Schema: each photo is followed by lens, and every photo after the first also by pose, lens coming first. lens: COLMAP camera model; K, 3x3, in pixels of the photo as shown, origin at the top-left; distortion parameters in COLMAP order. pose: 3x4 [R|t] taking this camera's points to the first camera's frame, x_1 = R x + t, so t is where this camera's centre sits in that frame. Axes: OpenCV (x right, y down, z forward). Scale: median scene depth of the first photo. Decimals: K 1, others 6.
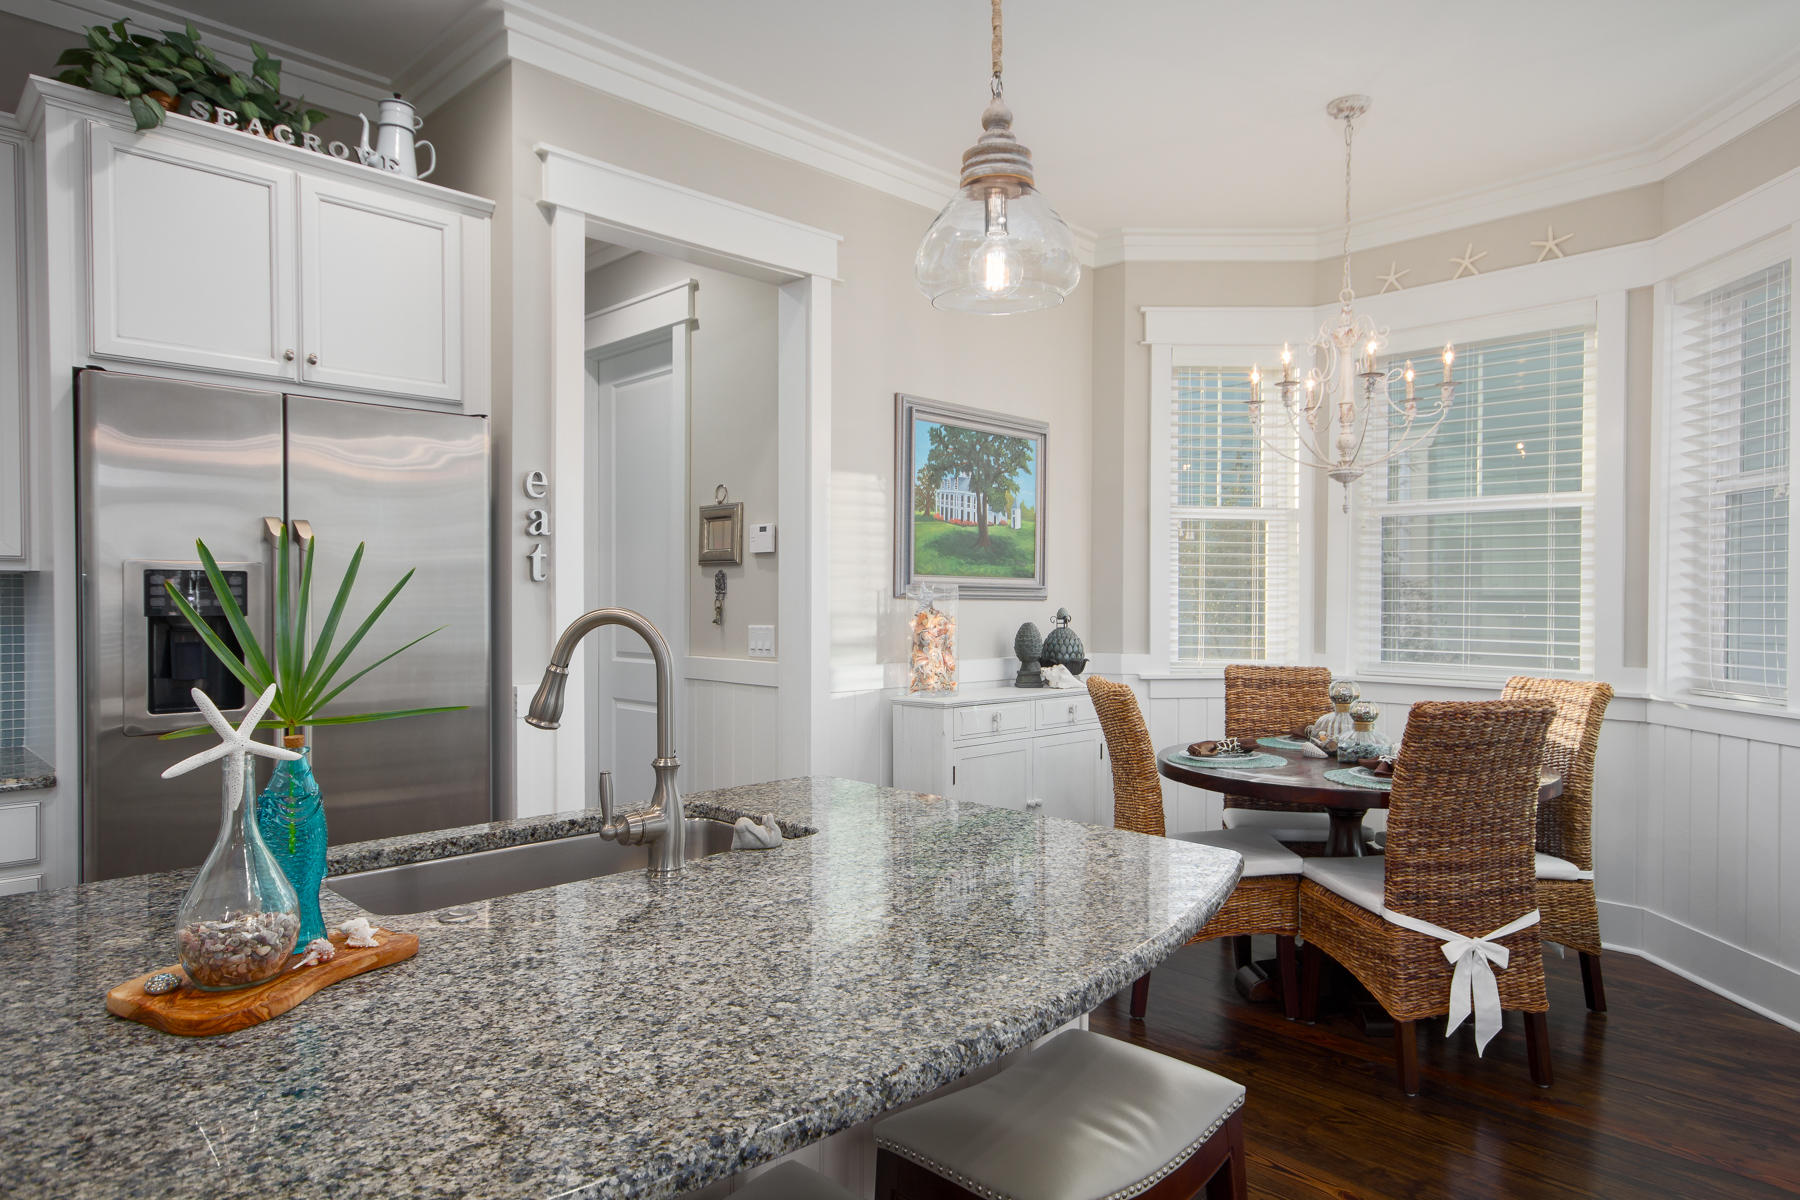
lens RADIAL K [[1087.3, 0, 901.1], [0, 1087.3, 597.6], [0, 0, 1]] dist [0.059059, 0.001337]
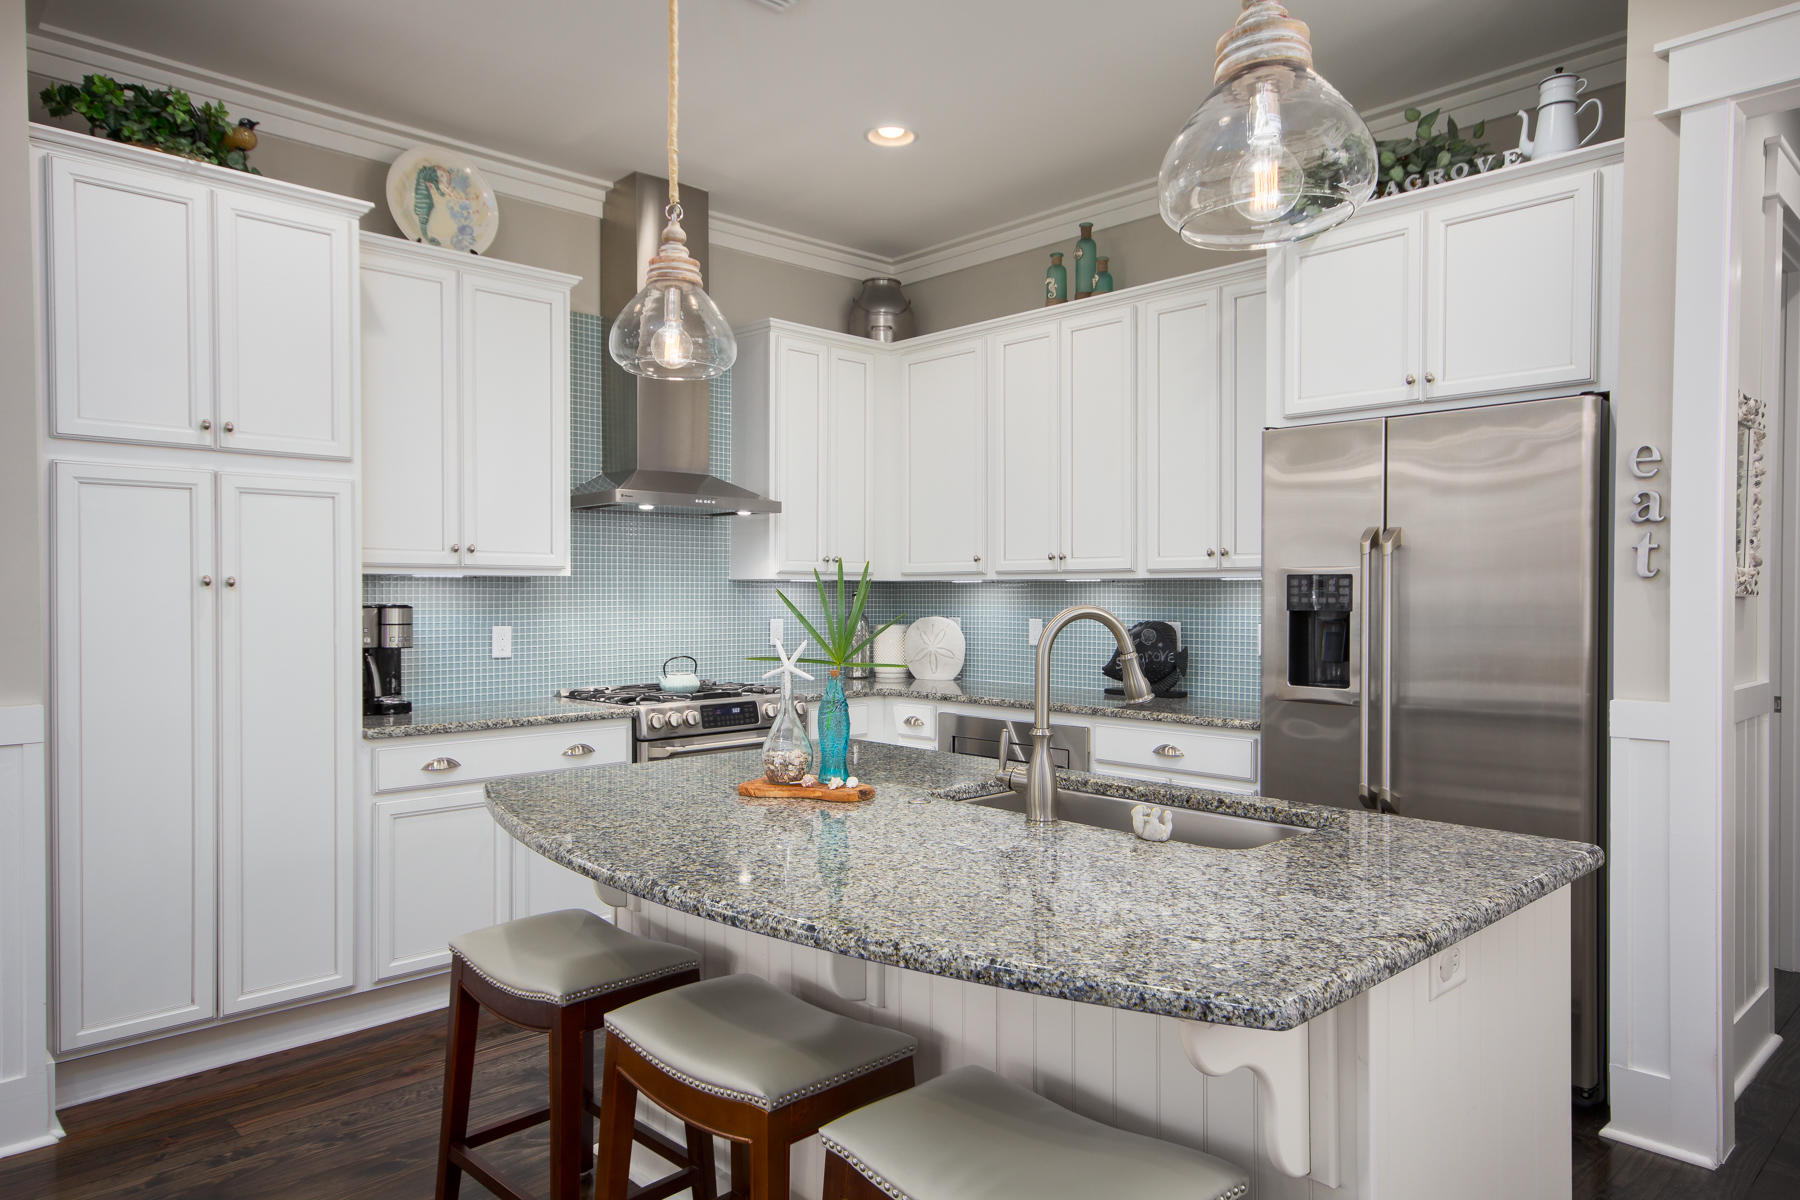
lens RADIAL K [[1150.9, 0, 901.5], [0, 1150.9, 603.6], [0, 0, 1]] dist [0.009740, 0.004757]
pose [[-0.016969, 0.005657, -0.999840, 0.604522], [-0.002118, 0.999982, 0.005694, 0.001554], [0.999854, 0.002214, -0.016957, 0.497336]]
